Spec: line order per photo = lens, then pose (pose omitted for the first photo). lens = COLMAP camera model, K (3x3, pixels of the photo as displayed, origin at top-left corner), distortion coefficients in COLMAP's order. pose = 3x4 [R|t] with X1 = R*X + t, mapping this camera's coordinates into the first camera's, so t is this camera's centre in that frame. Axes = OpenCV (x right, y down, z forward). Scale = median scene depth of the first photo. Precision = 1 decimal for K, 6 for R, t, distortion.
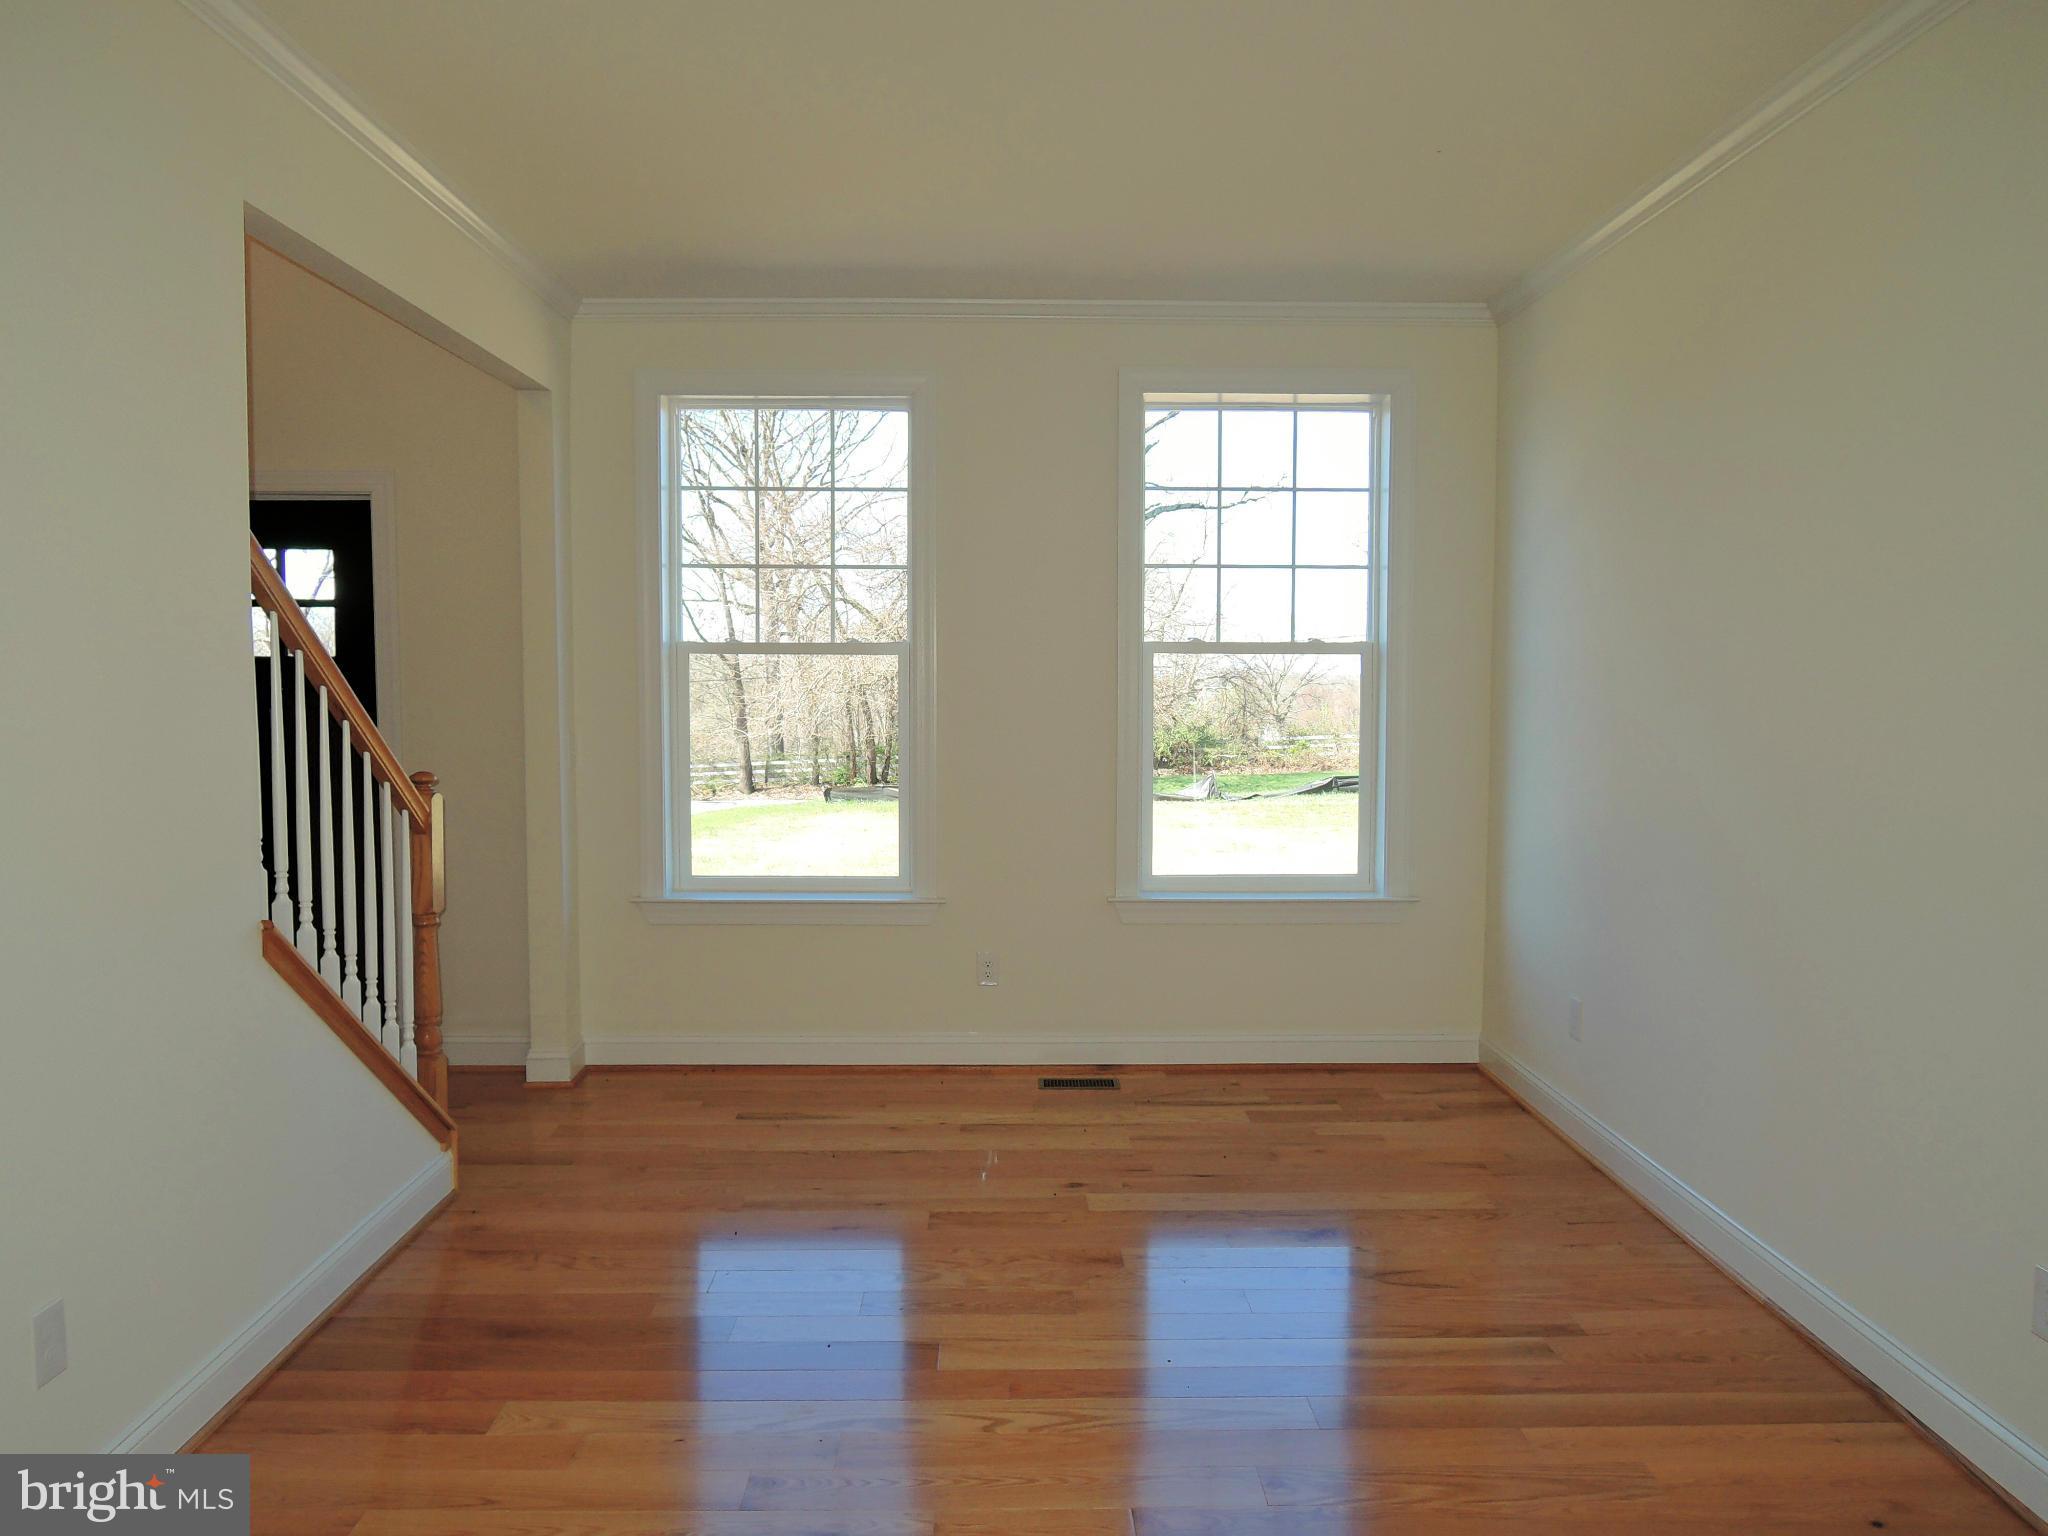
lens RADIAL K [[1454.7, 0, 1021.9], [0, 1454.7, 760.6], [0, 0, 1]] dist [-0.024813, 0.005618]
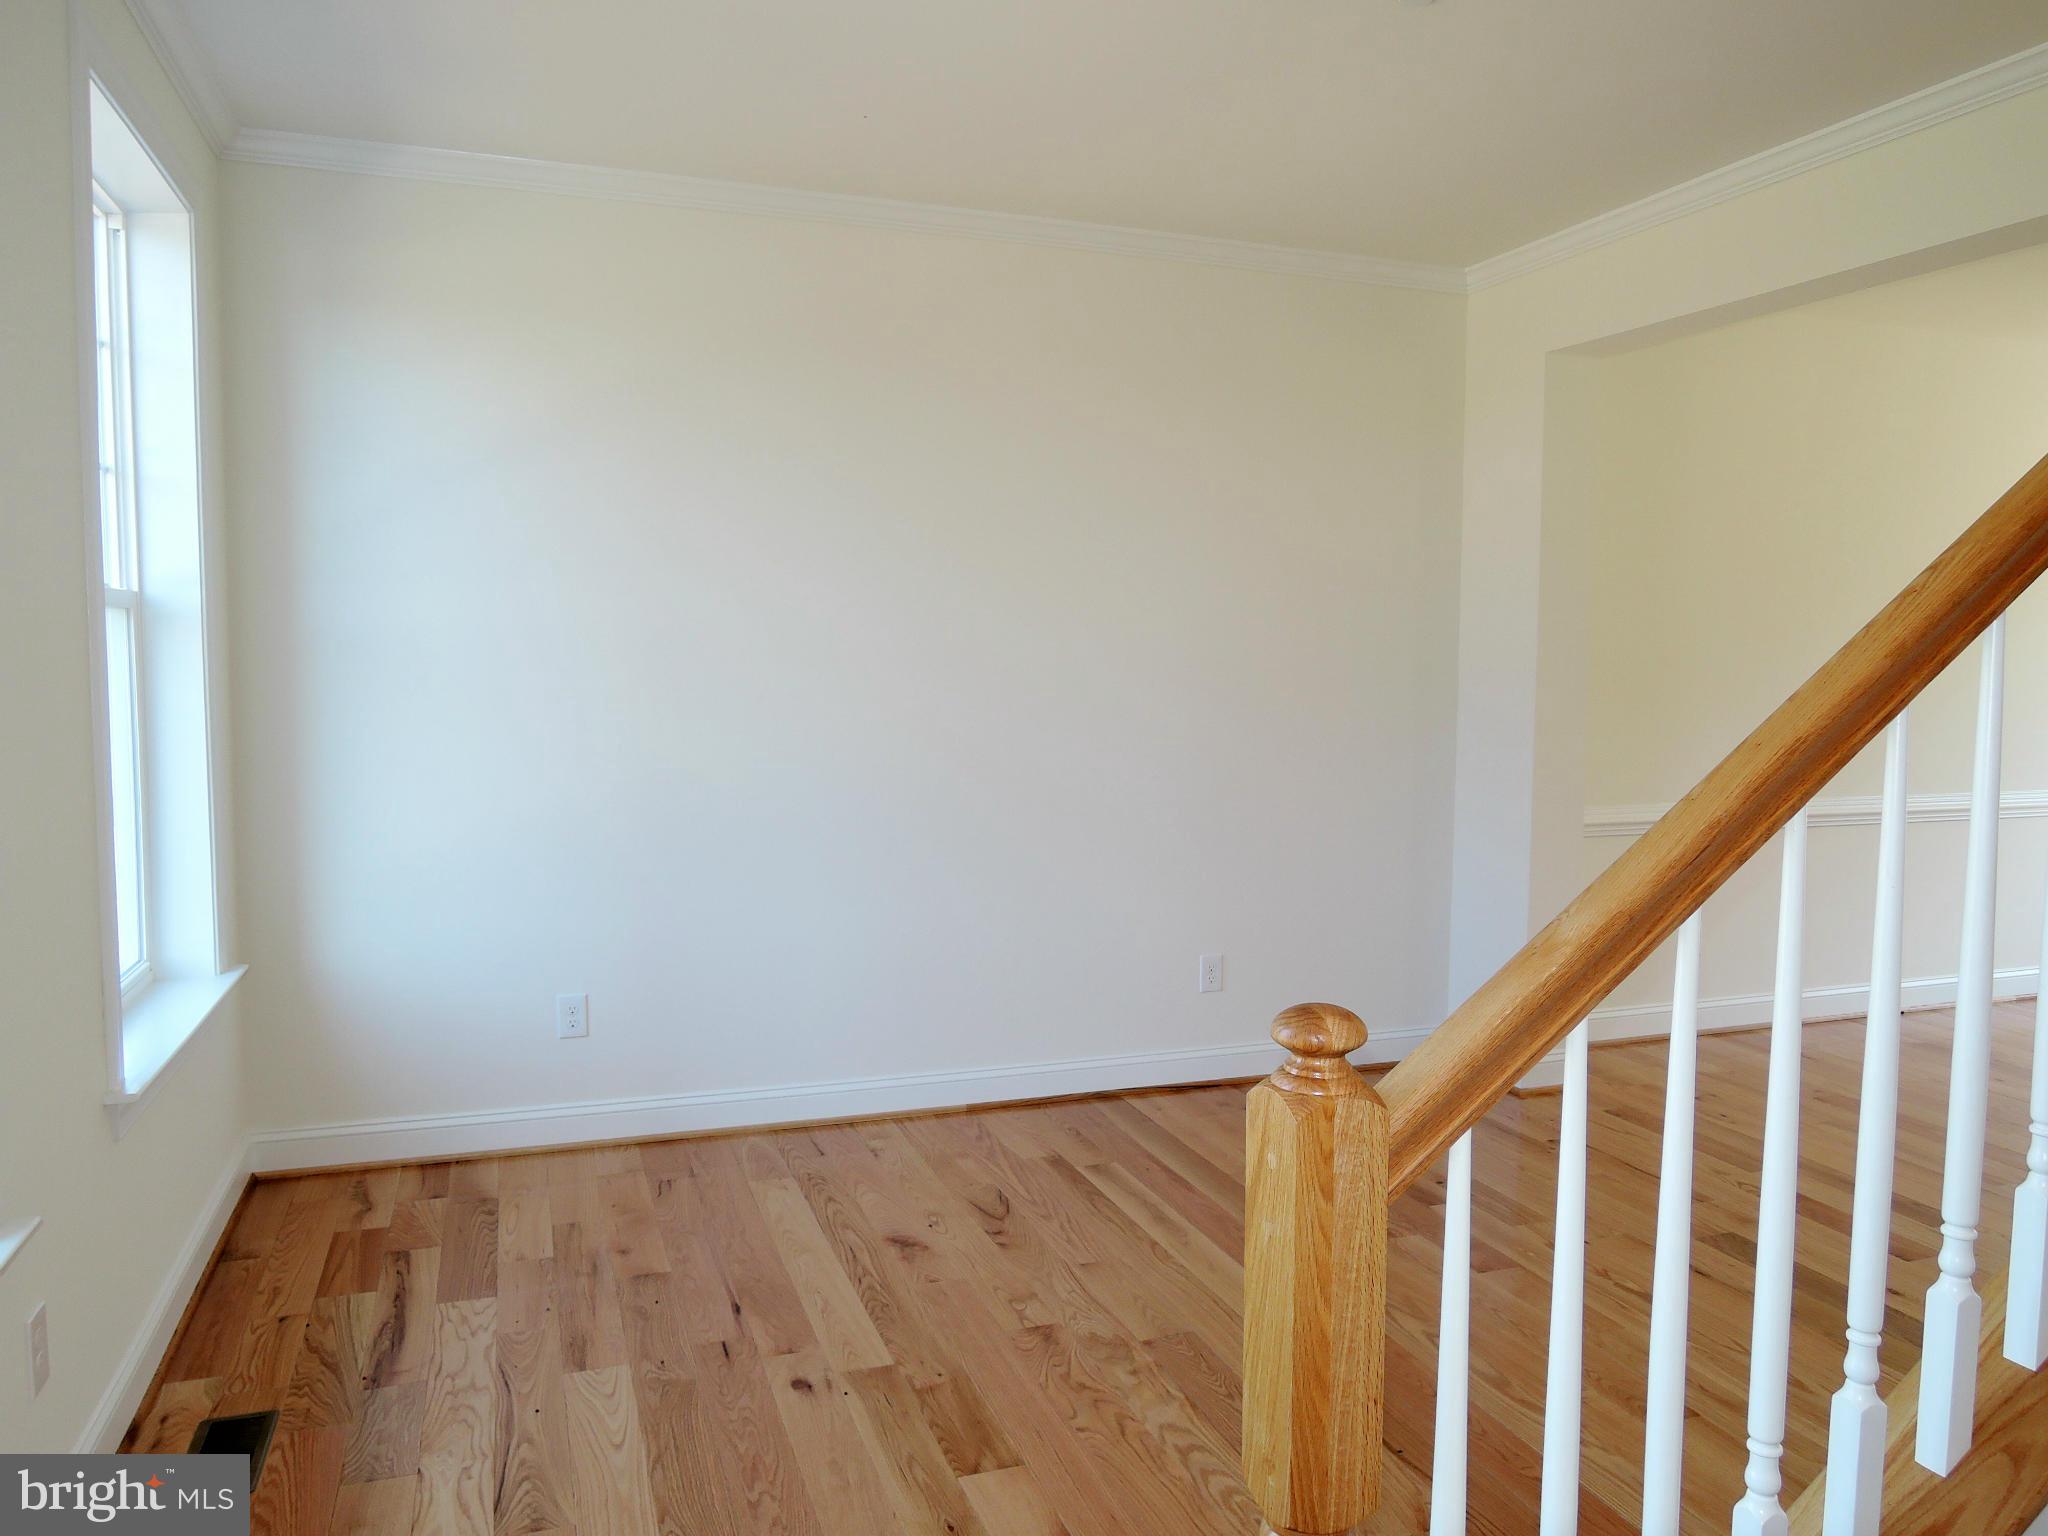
lens RADIAL K [[1454.7, 0, 1021.9], [0, 1454.7, 760.6], [0, 0, 1]] dist [-0.024813, 0.005618]
pose [[-0.313384, -0.071919, 0.946899, -0.581719], [0.054745, 0.994101, 0.093623, -0.054933], [-0.948047, 0.081178, -0.307598, 1.017579]]
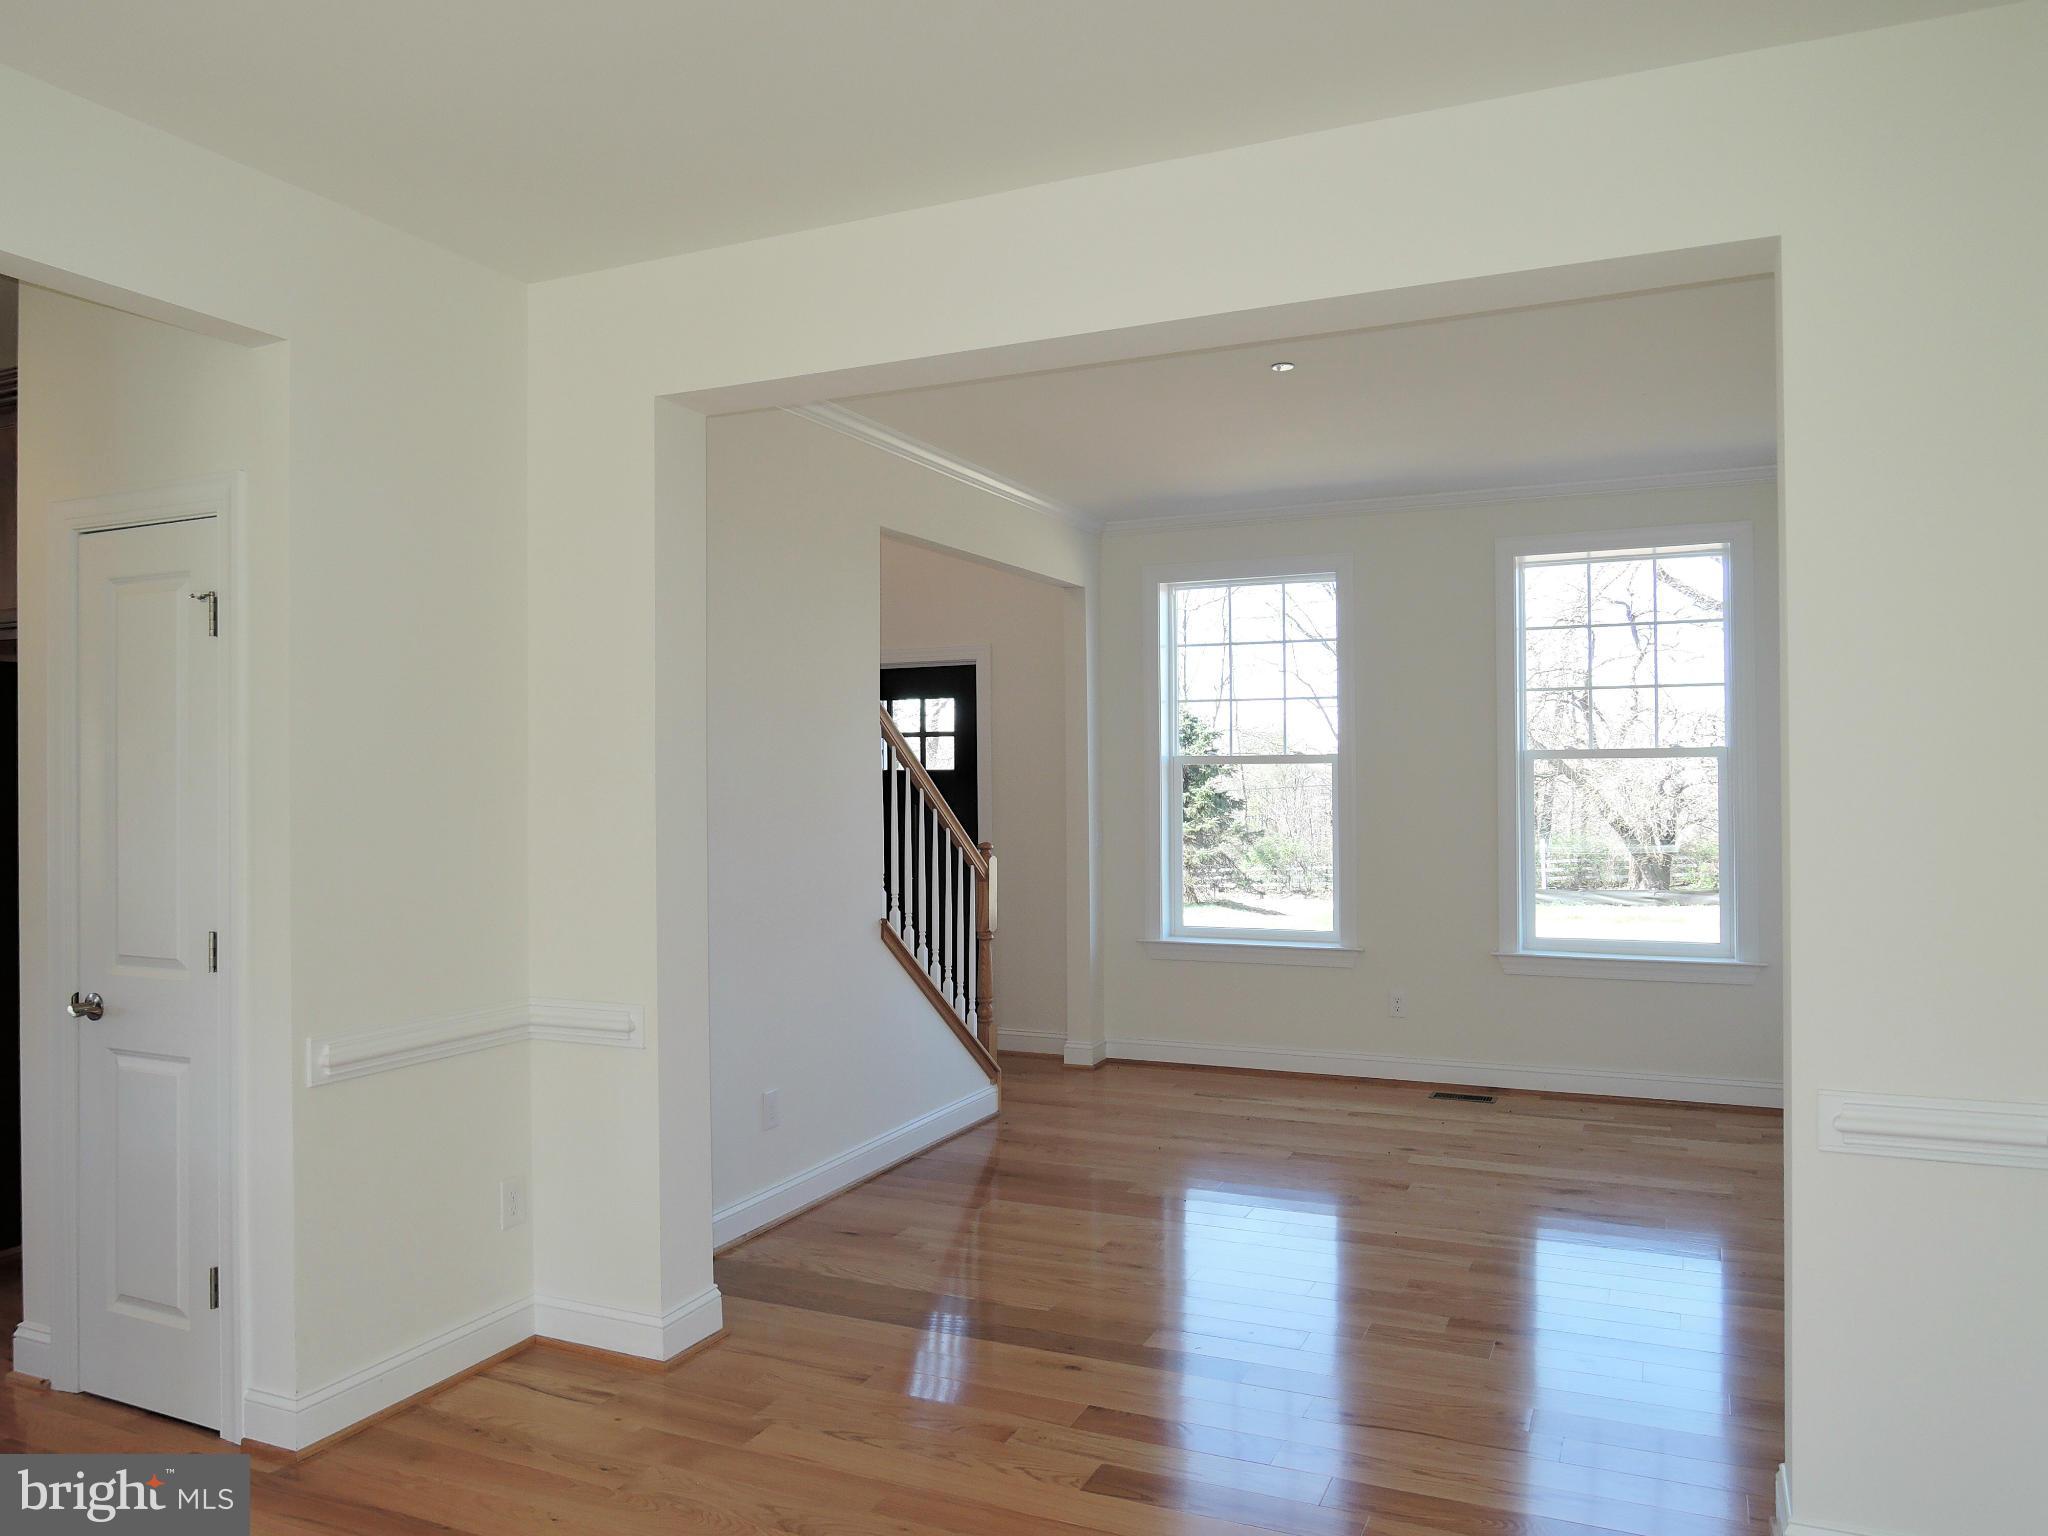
lens RADIAL K [[1454.7, 0, 1021.9], [0, 1454.7, 760.6], [0, 0, 1]] dist [-0.024813, 0.005618]
pose [[0.901617, -0.015773, -0.432247, 0.283919], [-0.017209, 0.997235, -0.072286, 0.030993], [0.432192, 0.072613, 0.898853, -0.380671]]
